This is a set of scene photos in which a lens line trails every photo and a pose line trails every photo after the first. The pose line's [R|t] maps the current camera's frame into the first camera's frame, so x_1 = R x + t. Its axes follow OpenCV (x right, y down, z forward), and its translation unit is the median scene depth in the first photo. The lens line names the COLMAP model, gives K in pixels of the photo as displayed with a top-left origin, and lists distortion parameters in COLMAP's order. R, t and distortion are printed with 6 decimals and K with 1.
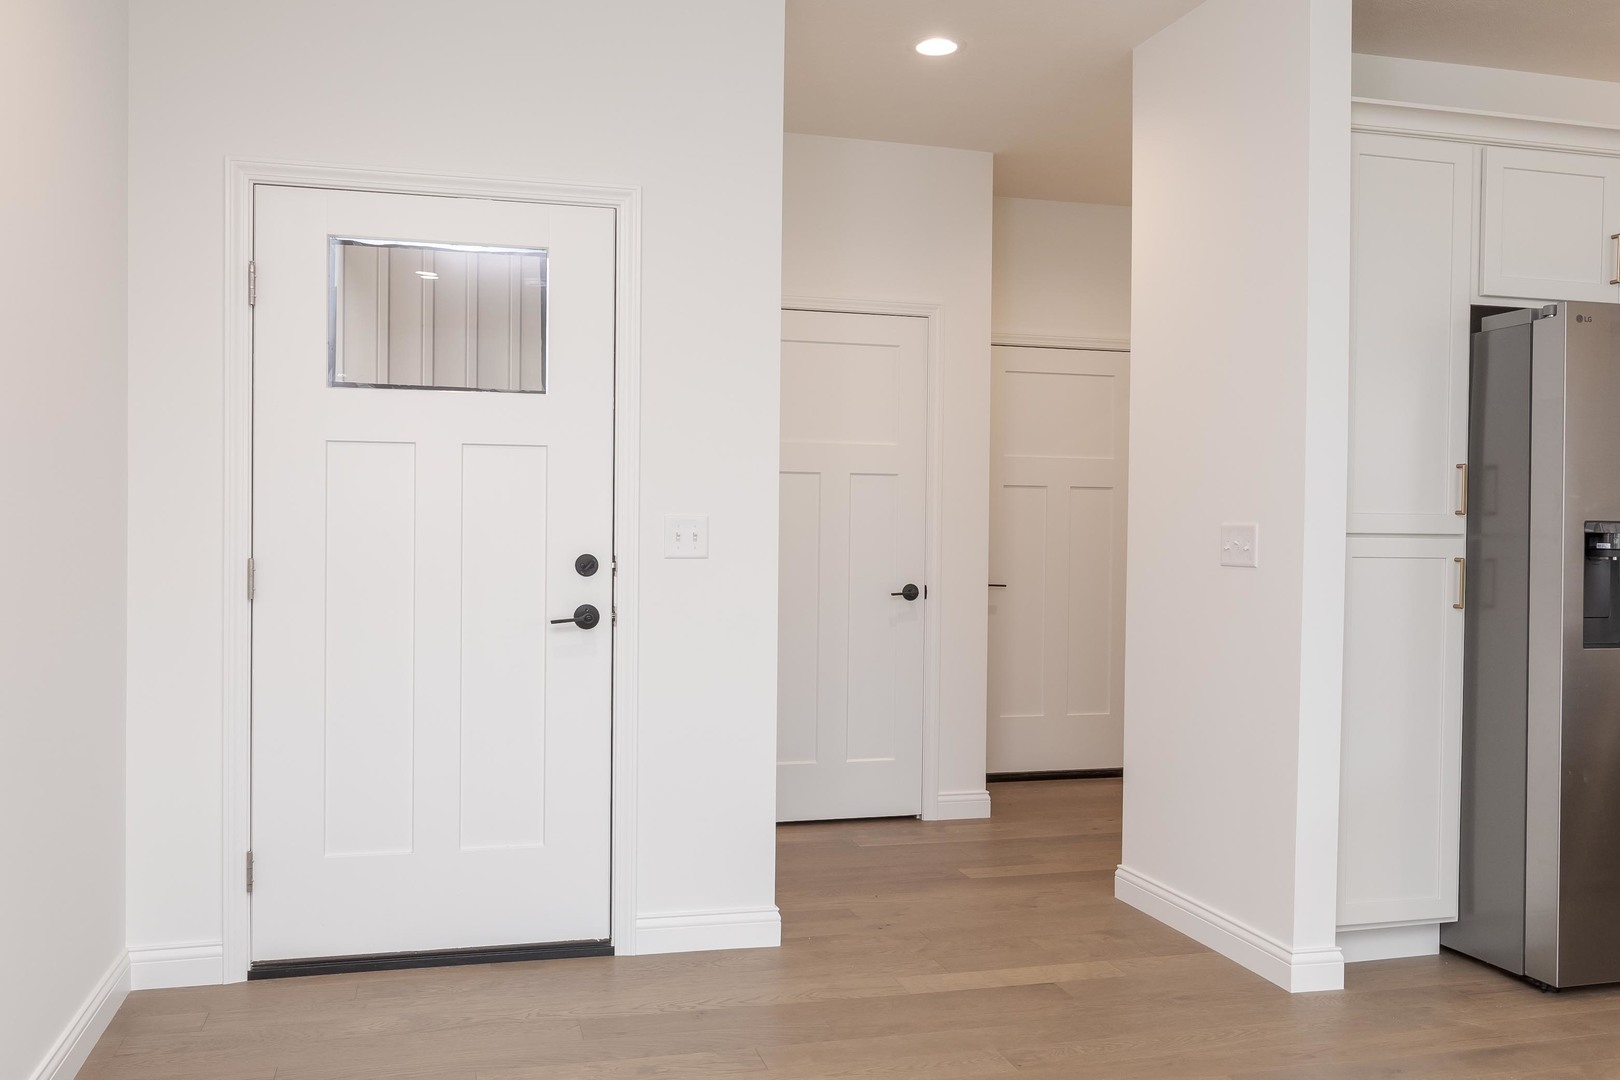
lens RADIAL K [[1307.7, 0, 810.0], [0, 1307.7, 540.0], [0, 0, 1]] dist [0.000399, -0.000099]
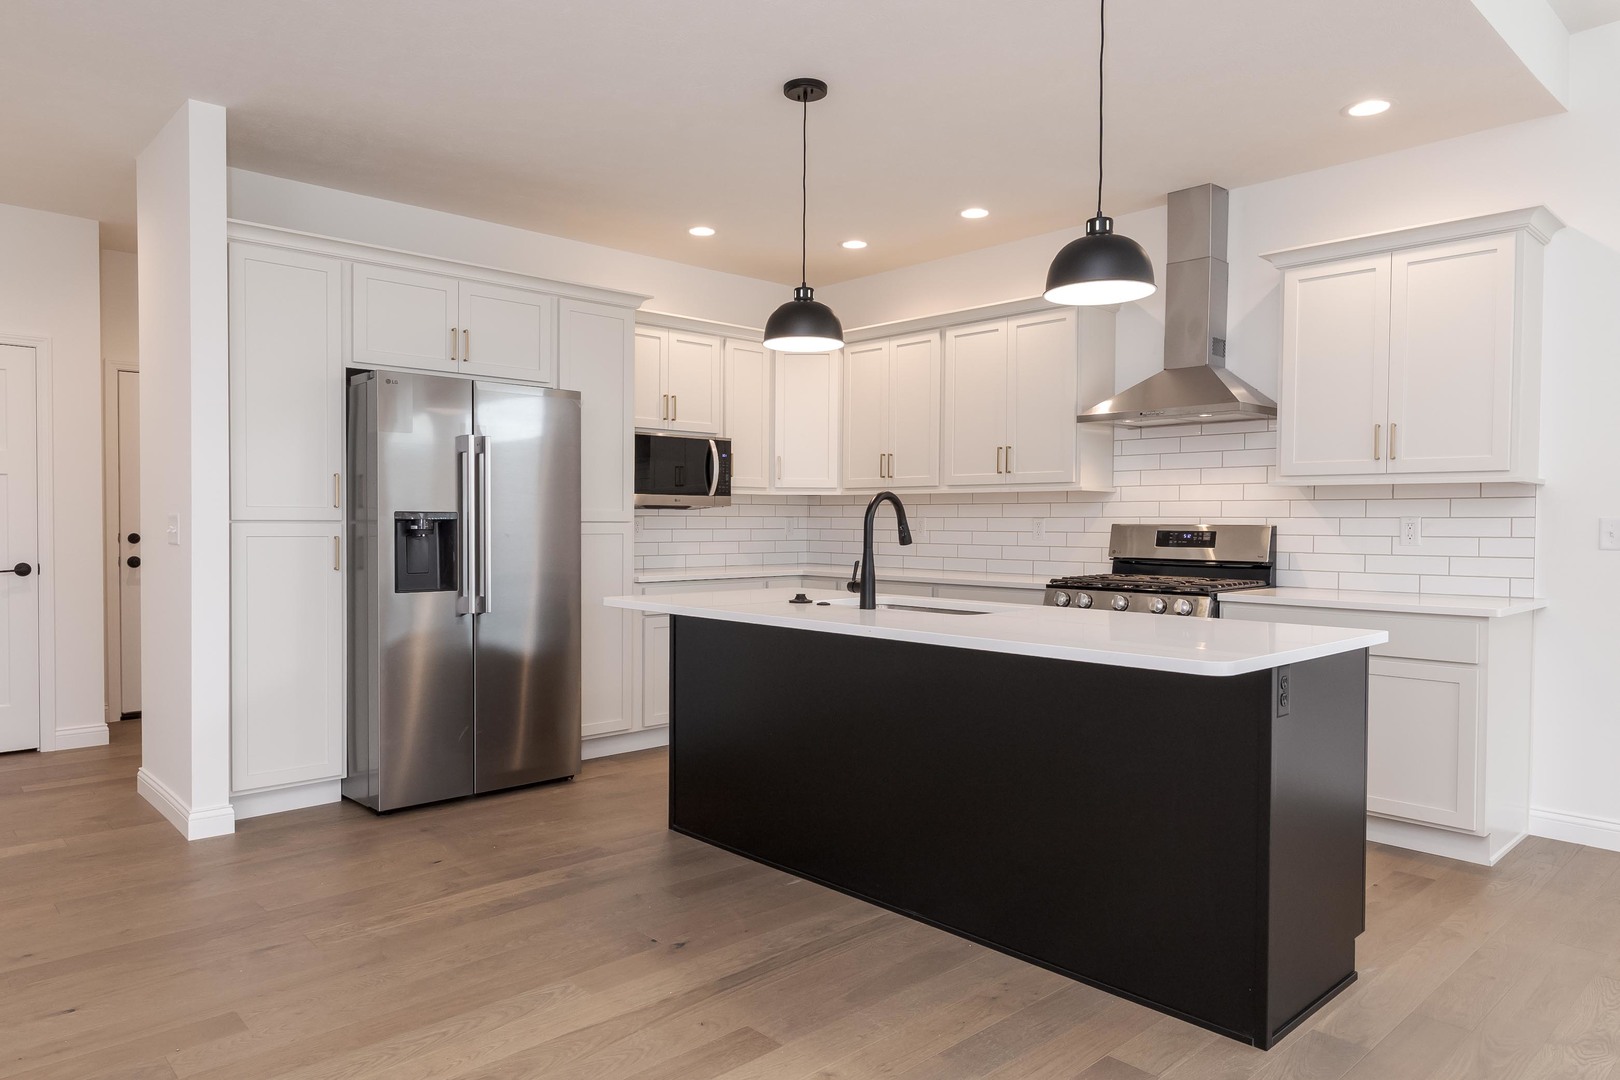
lens RADIAL K [[1015.4, 0, 810.0], [0, 1015.4, 540.0], [0, 0, 1]] dist [0.003624, 0.000175]
pose [[0.893257, -0.013093, 0.449357, 0.454665], [0.007084, 0.999862, 0.015052, 0.004408], [-0.449491, -0.010262, 0.893226, -0.283985]]
